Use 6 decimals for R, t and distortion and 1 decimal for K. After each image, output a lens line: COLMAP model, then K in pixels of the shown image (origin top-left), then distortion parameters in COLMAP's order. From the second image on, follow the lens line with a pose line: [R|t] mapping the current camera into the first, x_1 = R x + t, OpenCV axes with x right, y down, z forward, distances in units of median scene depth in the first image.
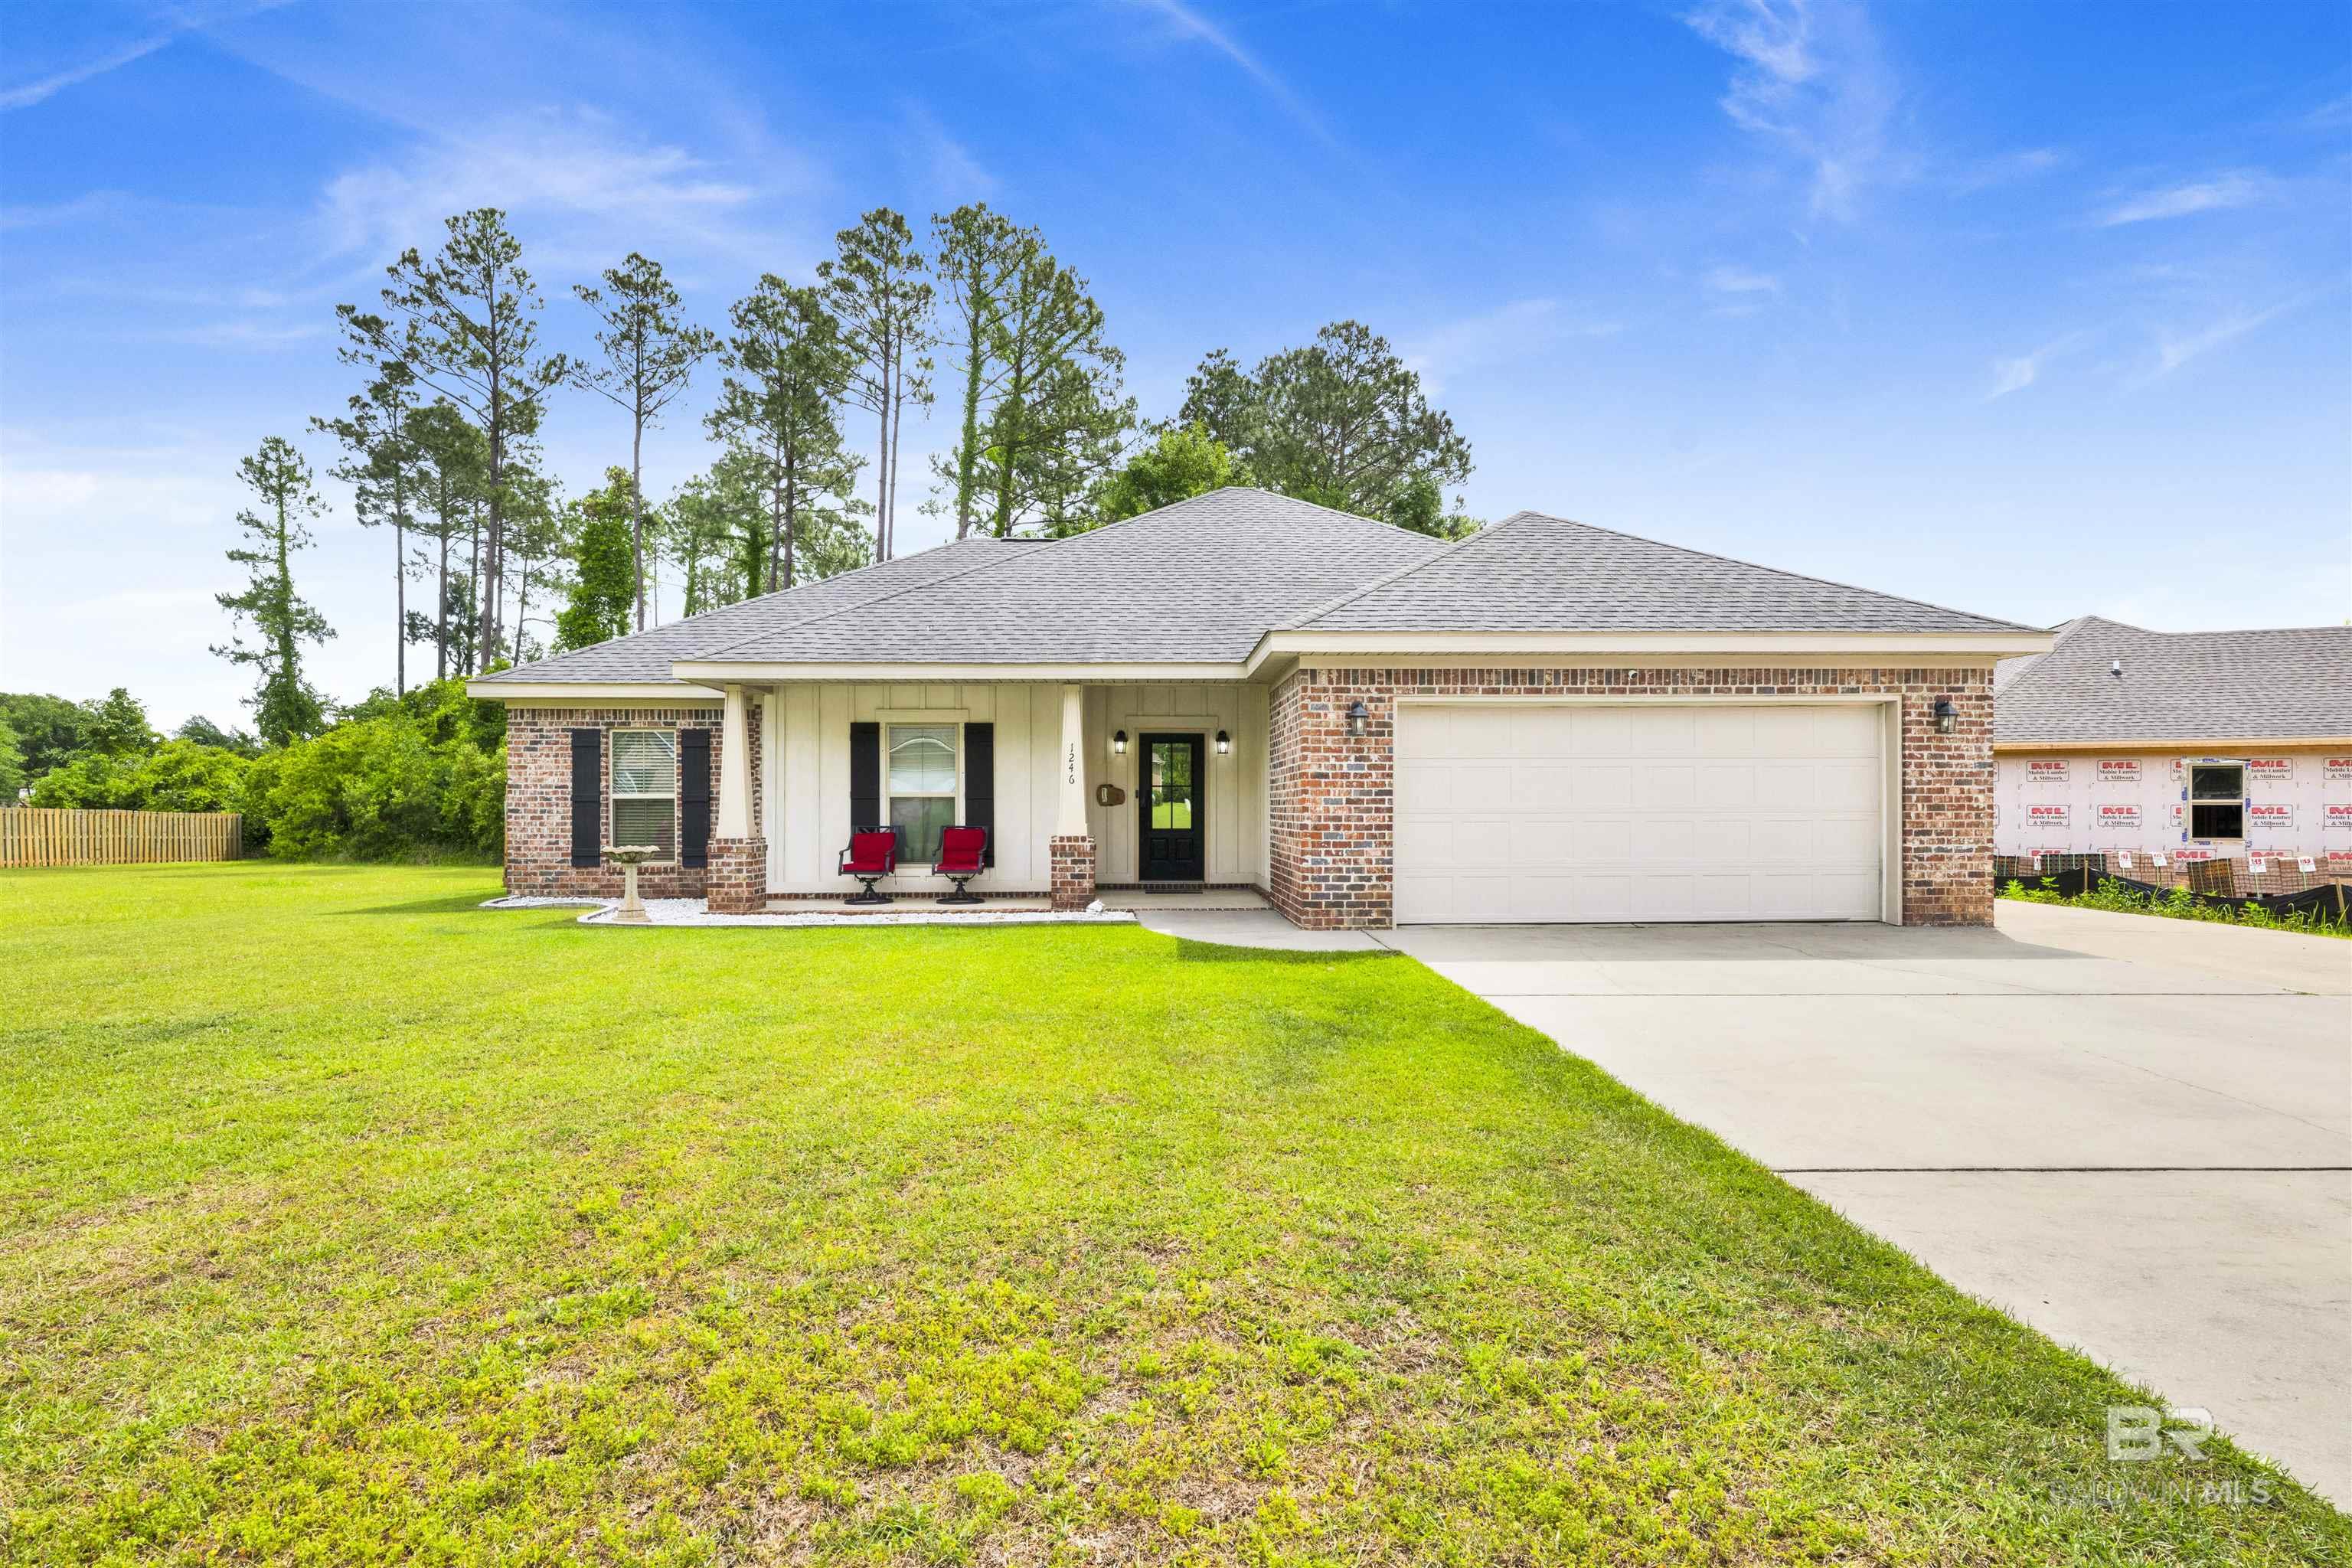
lens RADIAL K [[1030.5, 0, 1208.6], [0, 1030.5, 804.4], [0, 0, 1]] dist [-0.002922, 0.001351]
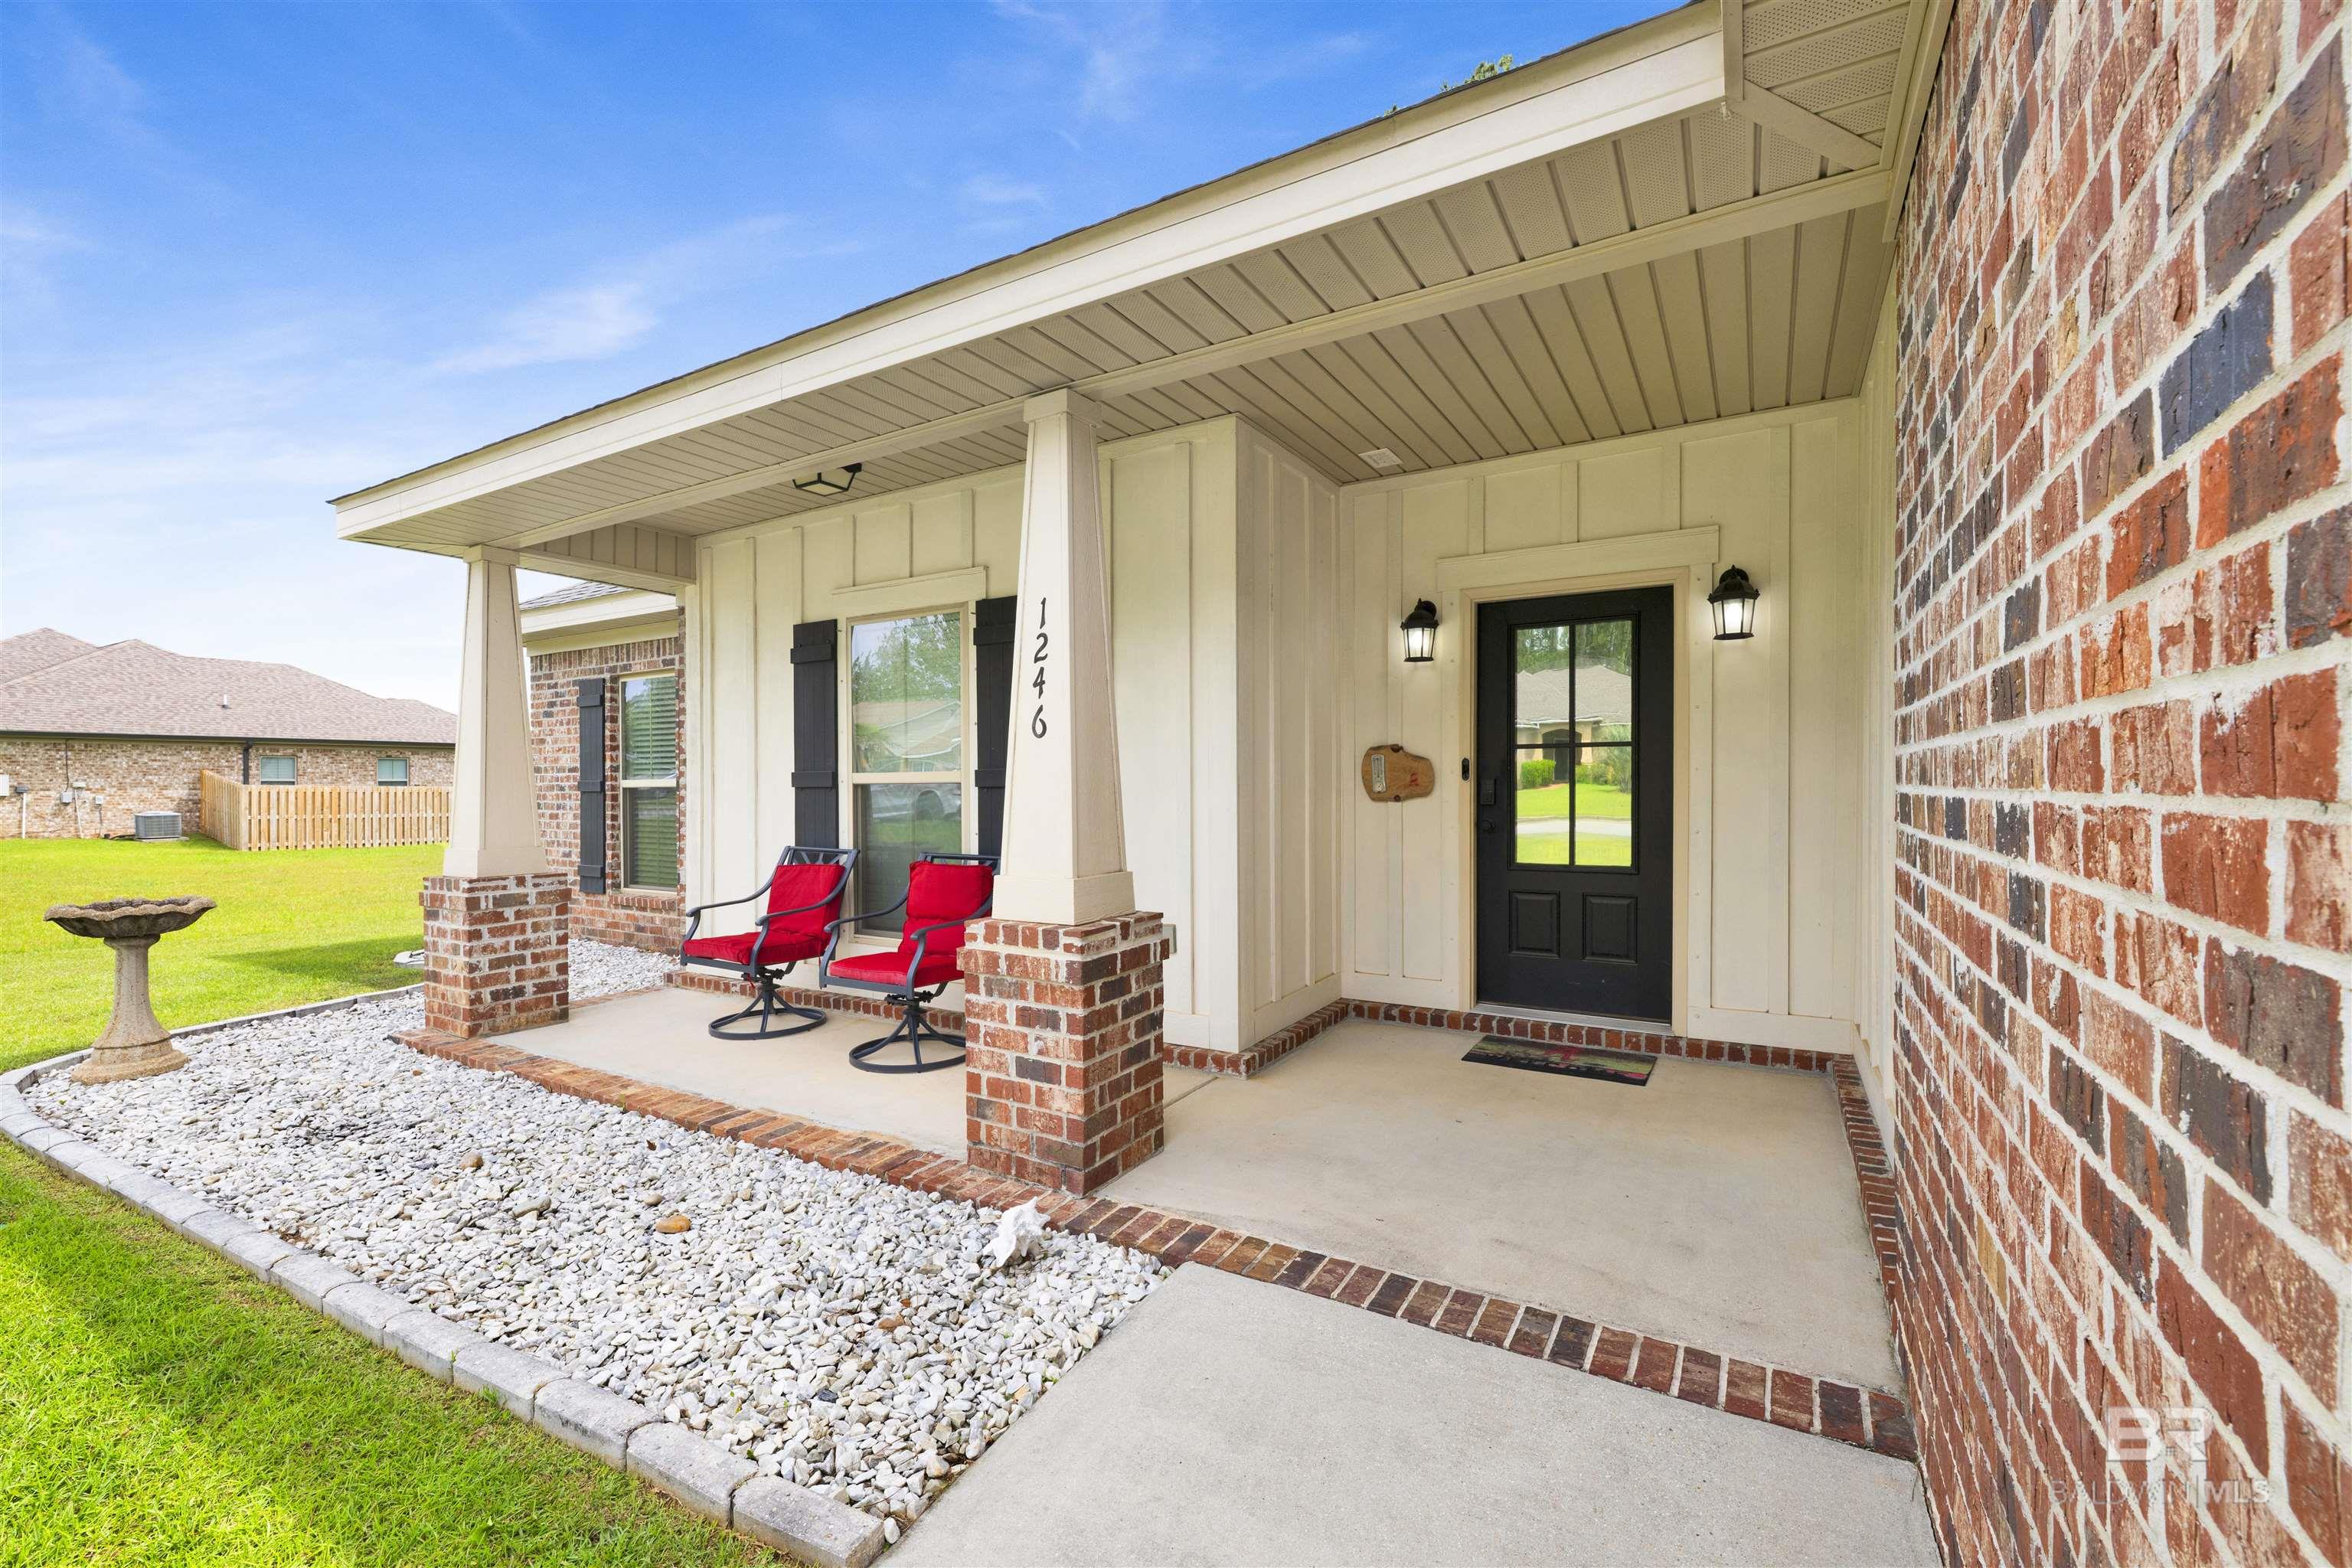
lens RADIAL K [[1018.0, 0, 1130.2], [0, 1018.0, 805.7], [0, 0, 1]] dist [-0.002398, 0.000513]
pose [[0.830068, 0.005209, -0.557638, 0.034440], [0.006283, 0.999806, 0.018693, -0.004285], [0.557627, -0.019020, 0.829874, 0.622626]]
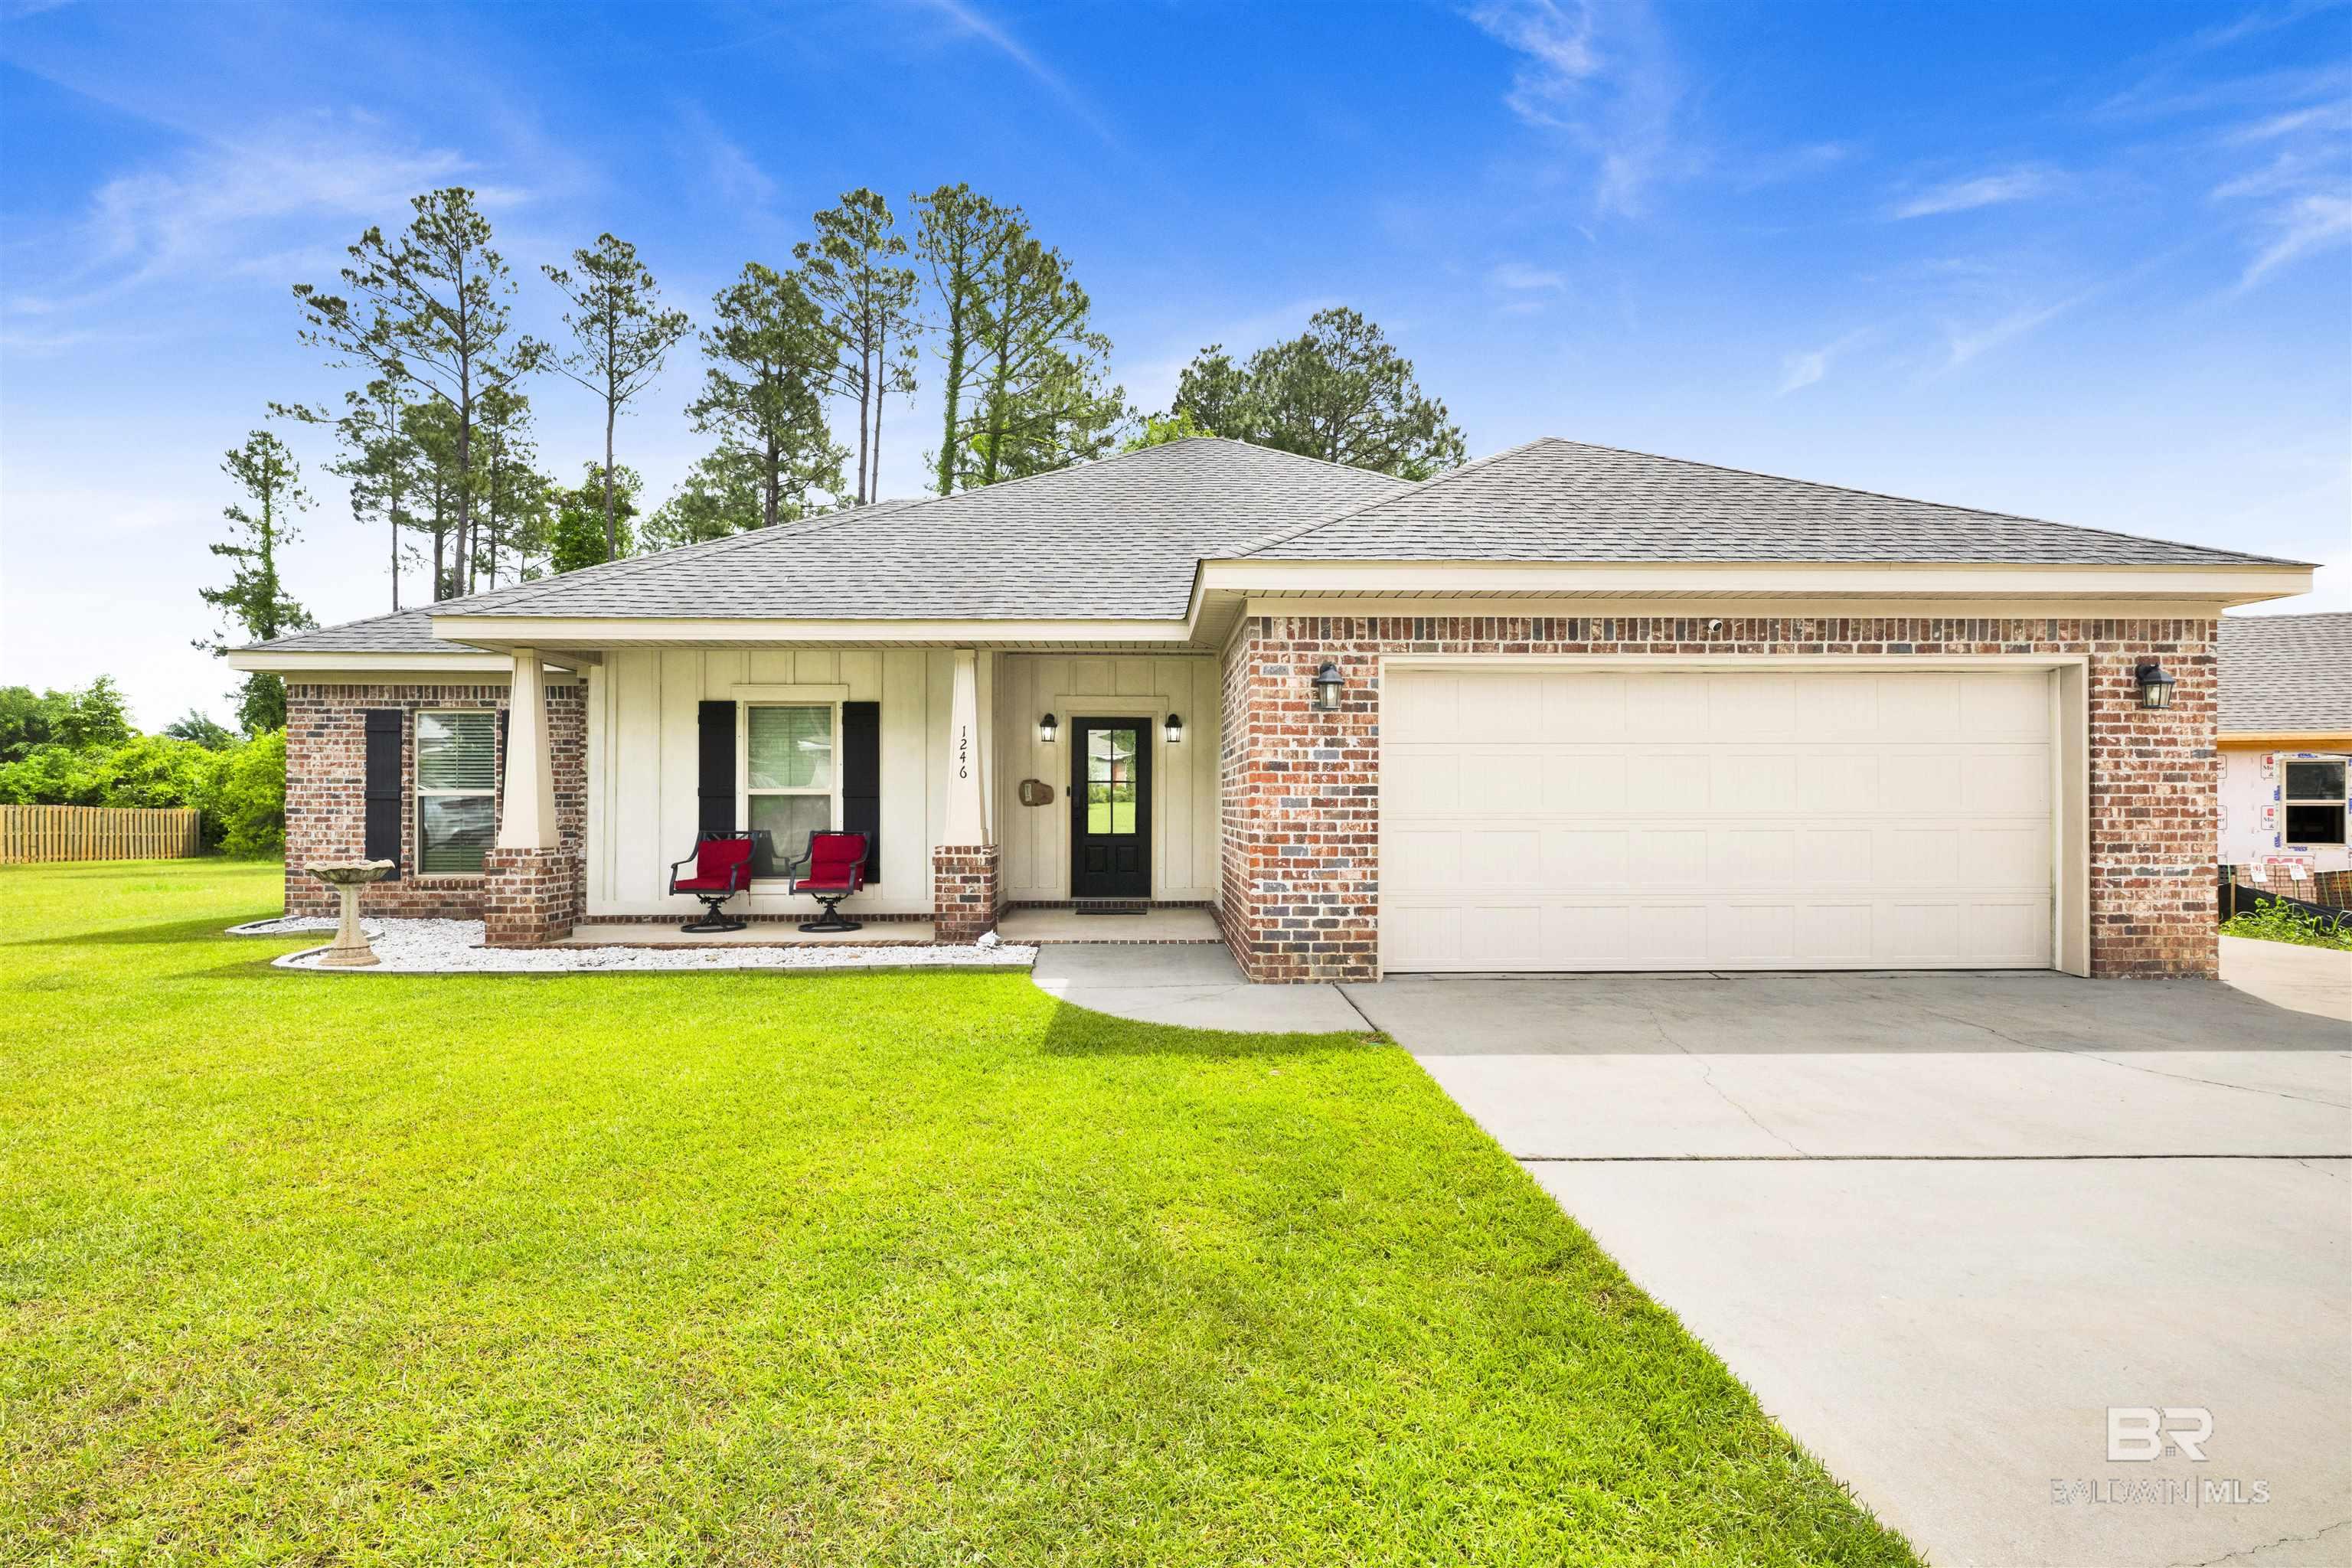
lens RADIAL K [[1030.5, 0, 1200.9], [0, 1030.5, 799.0], [0, 0, 1]] dist [-0.002922, 0.001351]
pose [[0.999998, 0.001955, -0.000947, 0.036211], [-0.001957, 0.999995, -0.002553, -0.002237], [0.000942, 0.002555, 0.999996, 0.182653]]
